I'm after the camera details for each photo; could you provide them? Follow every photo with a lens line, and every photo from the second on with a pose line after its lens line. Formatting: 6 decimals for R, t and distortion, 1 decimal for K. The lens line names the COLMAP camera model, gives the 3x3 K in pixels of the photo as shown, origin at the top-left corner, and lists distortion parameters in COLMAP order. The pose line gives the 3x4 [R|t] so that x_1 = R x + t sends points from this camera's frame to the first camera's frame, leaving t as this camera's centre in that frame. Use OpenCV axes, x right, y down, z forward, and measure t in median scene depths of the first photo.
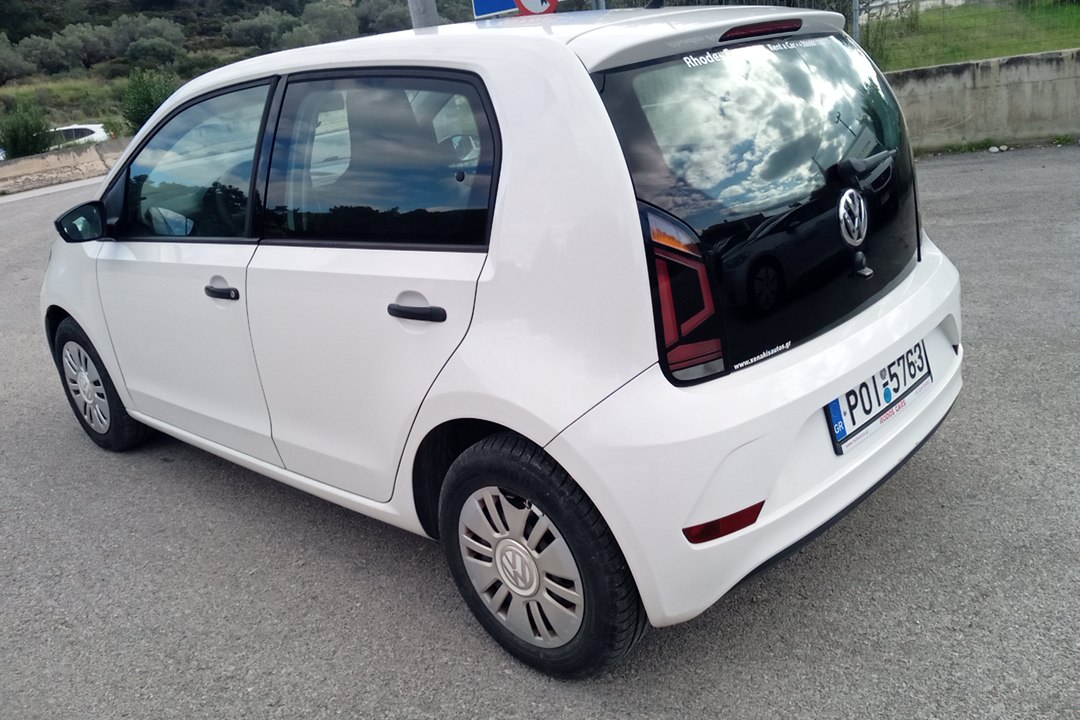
lens RADIAL K [[916.7, 0, 543.5], [0, 916.7, 360.1], [0, 0, 1]] dist [0.054044, -0.128408]
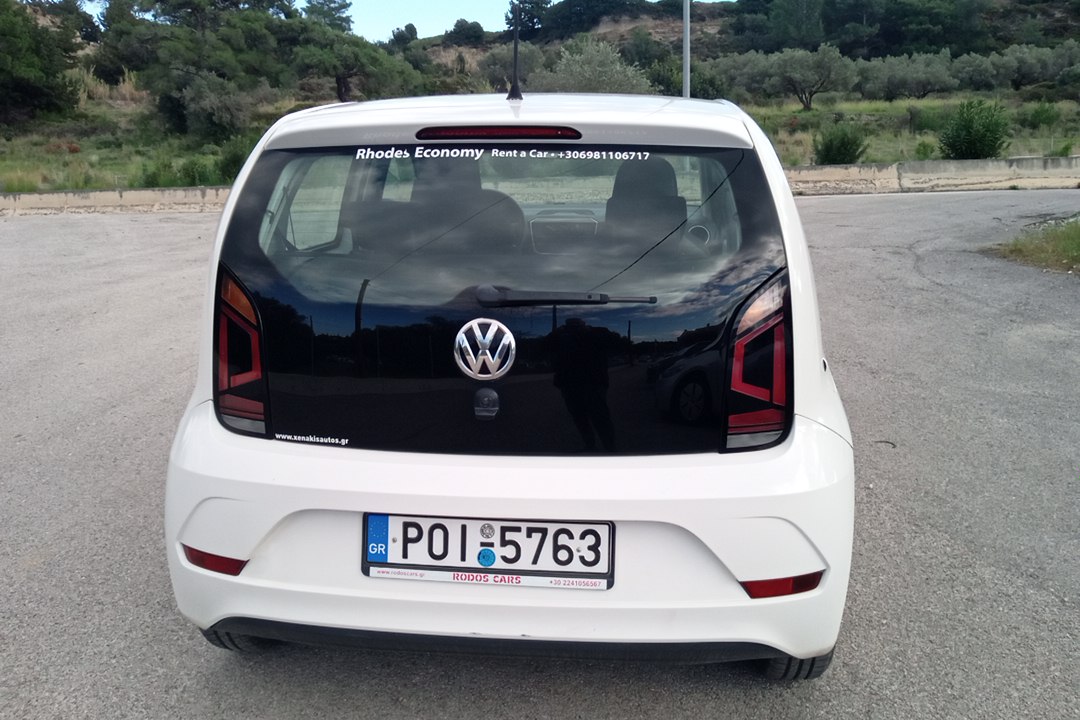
lens RADIAL K [[916.7, 0, 543.5], [0, 916.7, 360.1], [0, 0, 1]] dist [0.054044, -0.128408]
pose [[0.579150, 0.295852, -0.759643, 0.149313], [-0.308250, 0.942116, 0.131909, -0.039662], [0.754697, 0.157765, 0.636823, 0.068615]]
